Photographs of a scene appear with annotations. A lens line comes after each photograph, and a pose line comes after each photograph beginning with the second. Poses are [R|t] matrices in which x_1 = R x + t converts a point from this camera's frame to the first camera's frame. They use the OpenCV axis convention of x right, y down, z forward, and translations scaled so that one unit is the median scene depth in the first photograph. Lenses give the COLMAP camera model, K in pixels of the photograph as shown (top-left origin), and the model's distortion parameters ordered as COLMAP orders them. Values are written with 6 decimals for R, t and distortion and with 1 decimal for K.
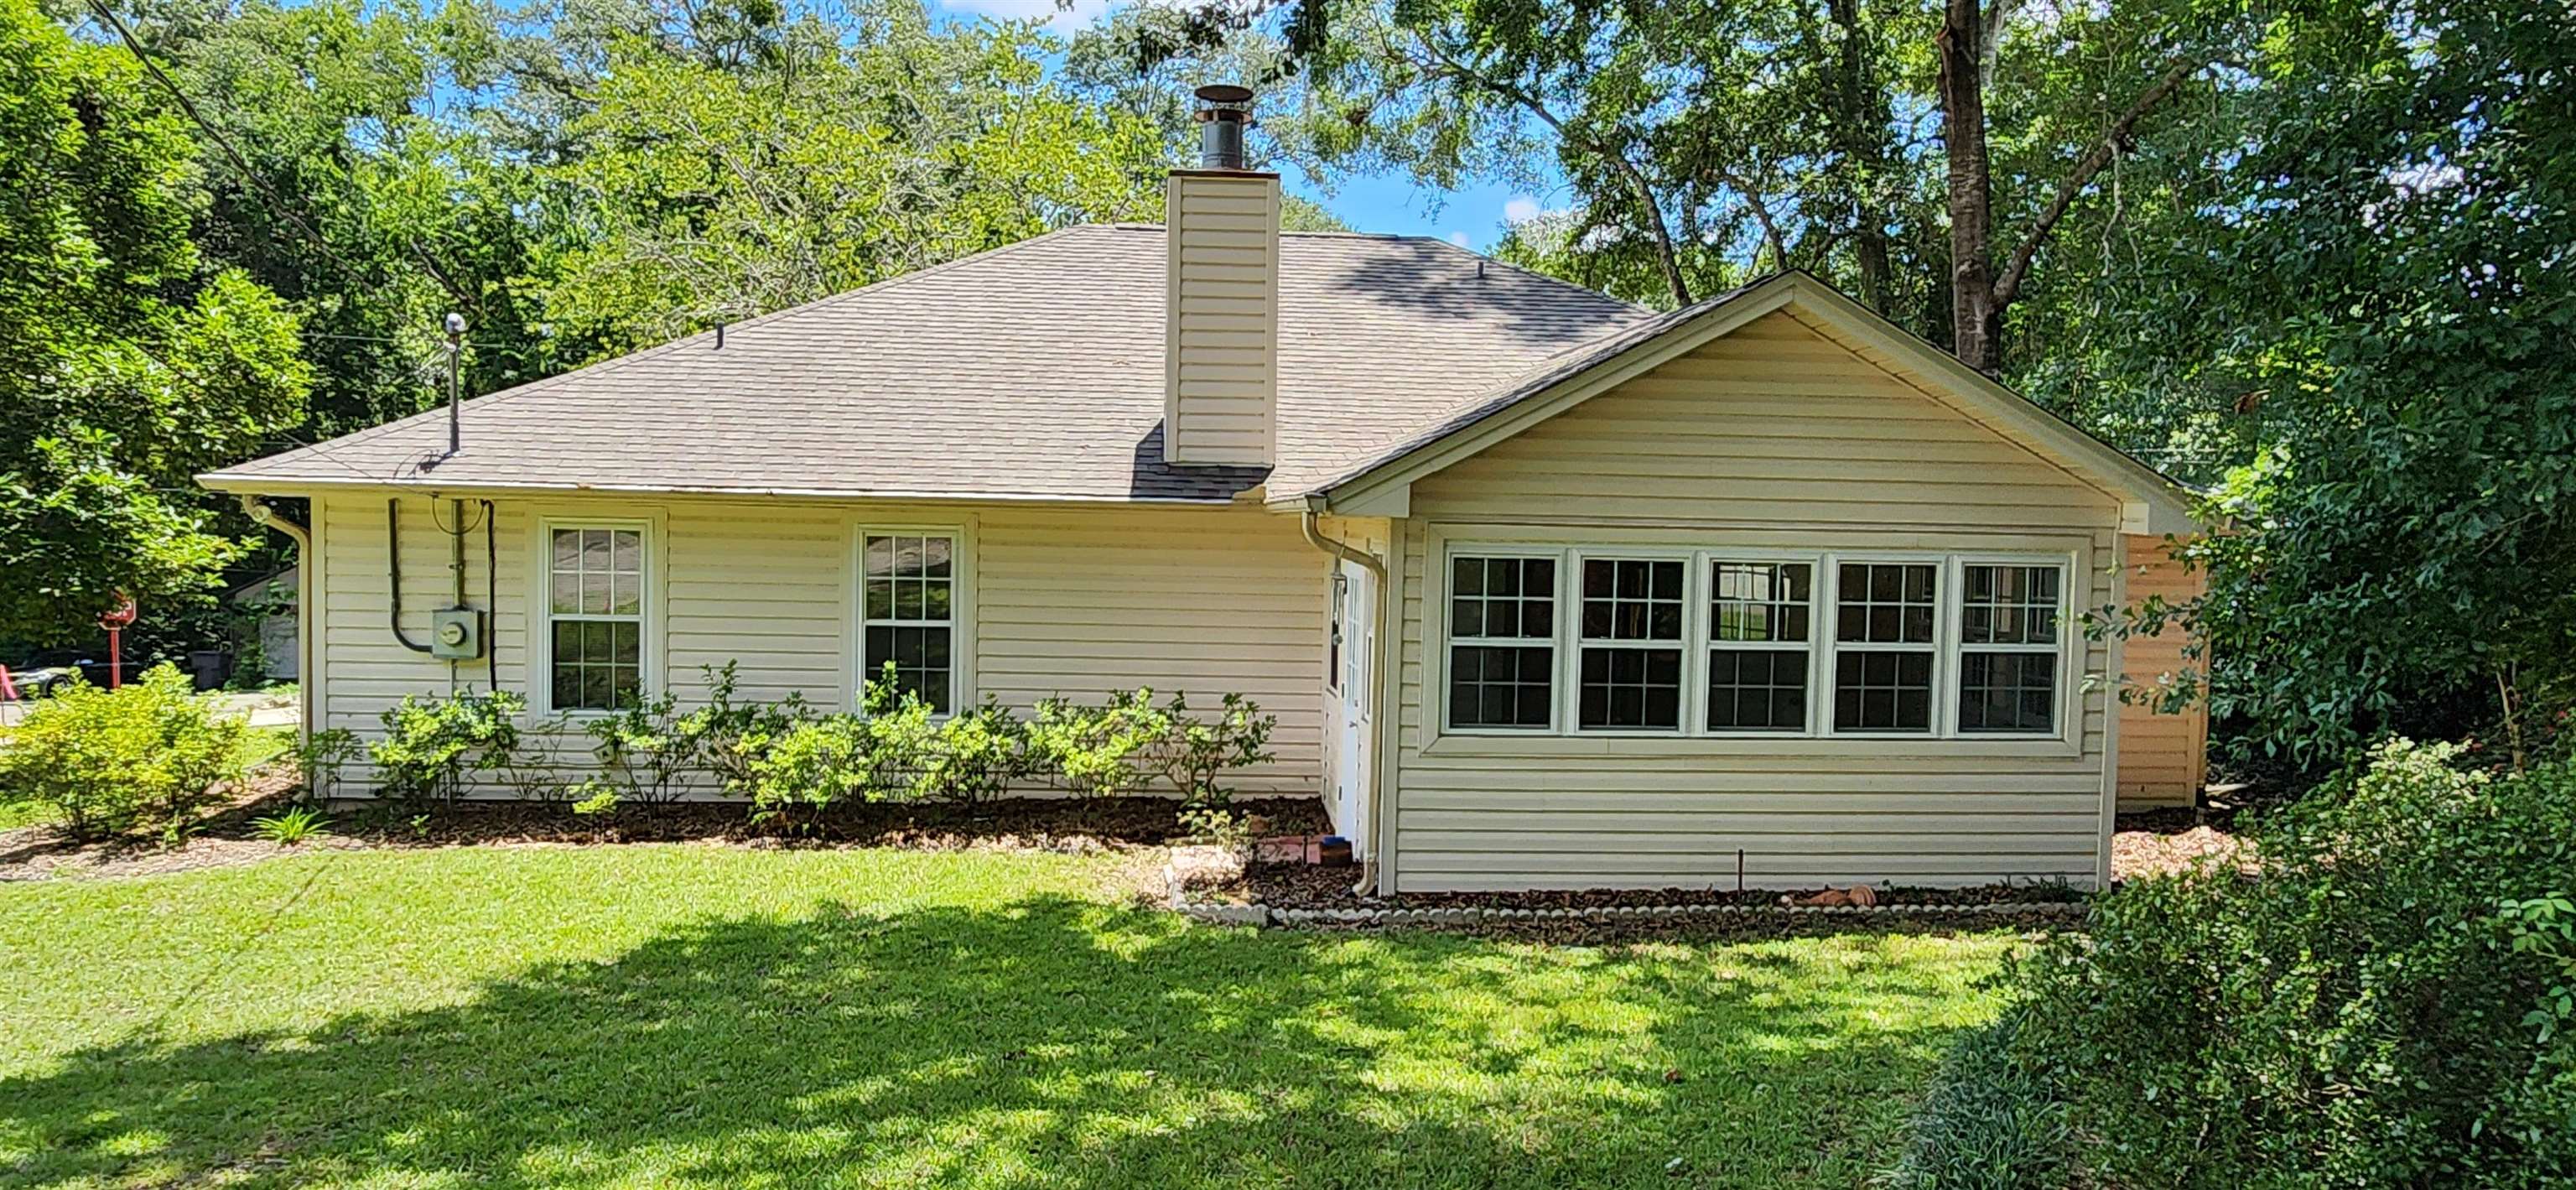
lens RADIAL K [[1681.1, 0, 1283.6], [0, 1681.1, 635.5], [0, 0, 1]] dist [-0.003030, -0.000324]
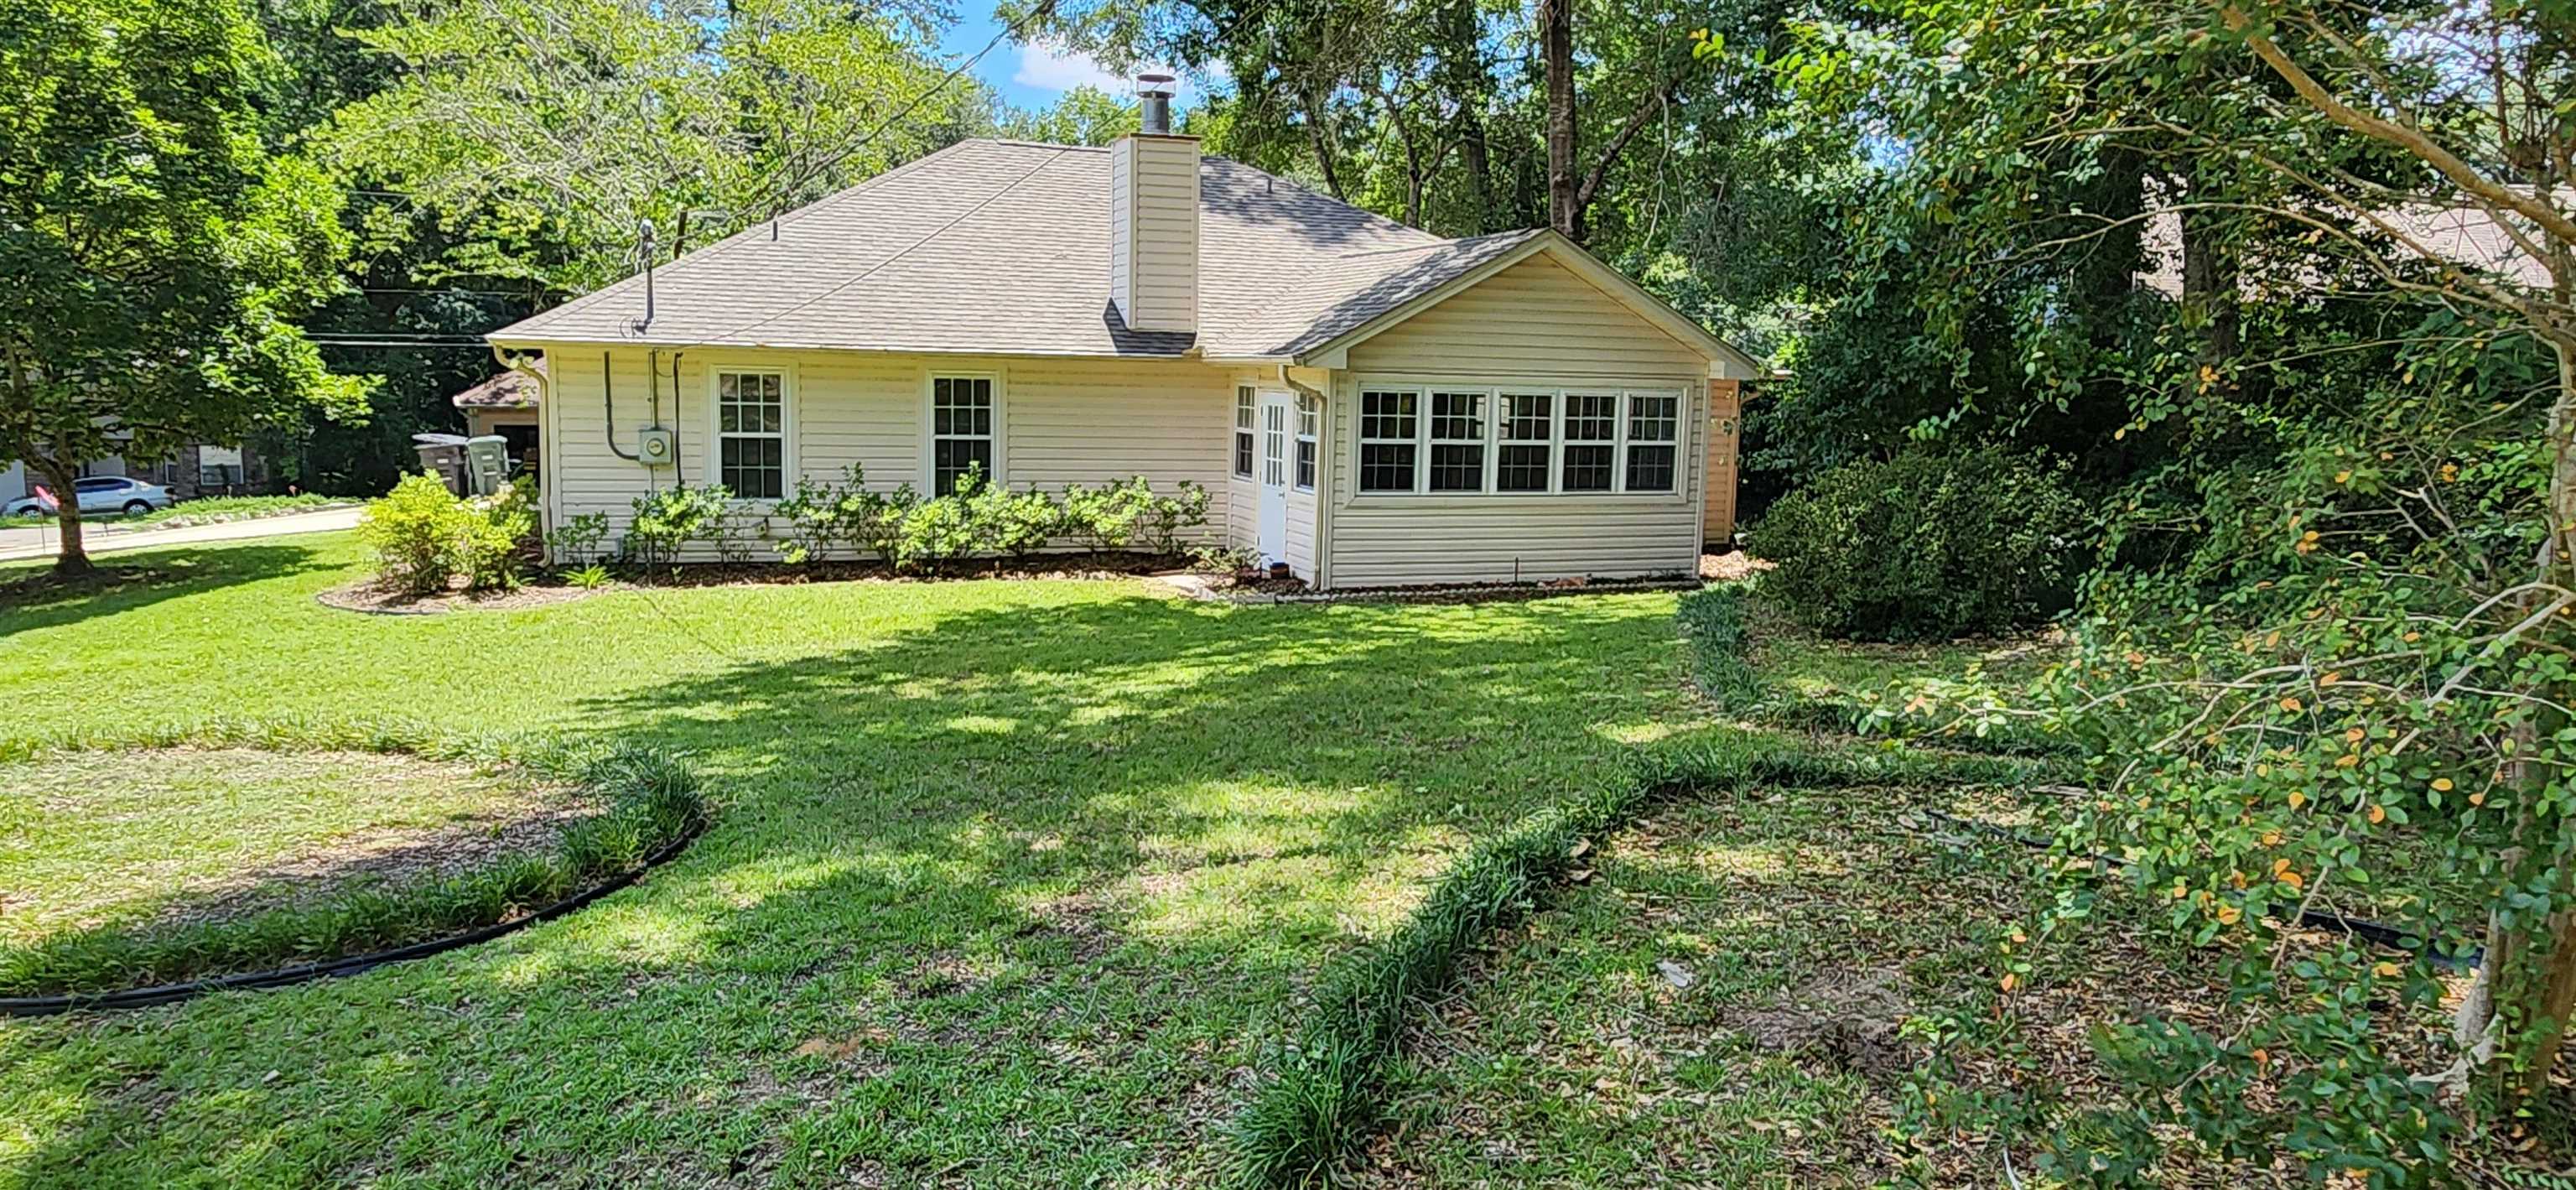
lens RADIAL K [[1563.0, 0, 1288.0], [0, 1563.0, 595.0], [0, 0, 1]] dist [-0.005974, 0.000200]
pose [[0.967316, -0.033821, 0.251309, -0.324464], [0.012967, 0.996367, 0.084176, 0.020955], [-0.253243, -0.078166, 0.964240, -0.458081]]
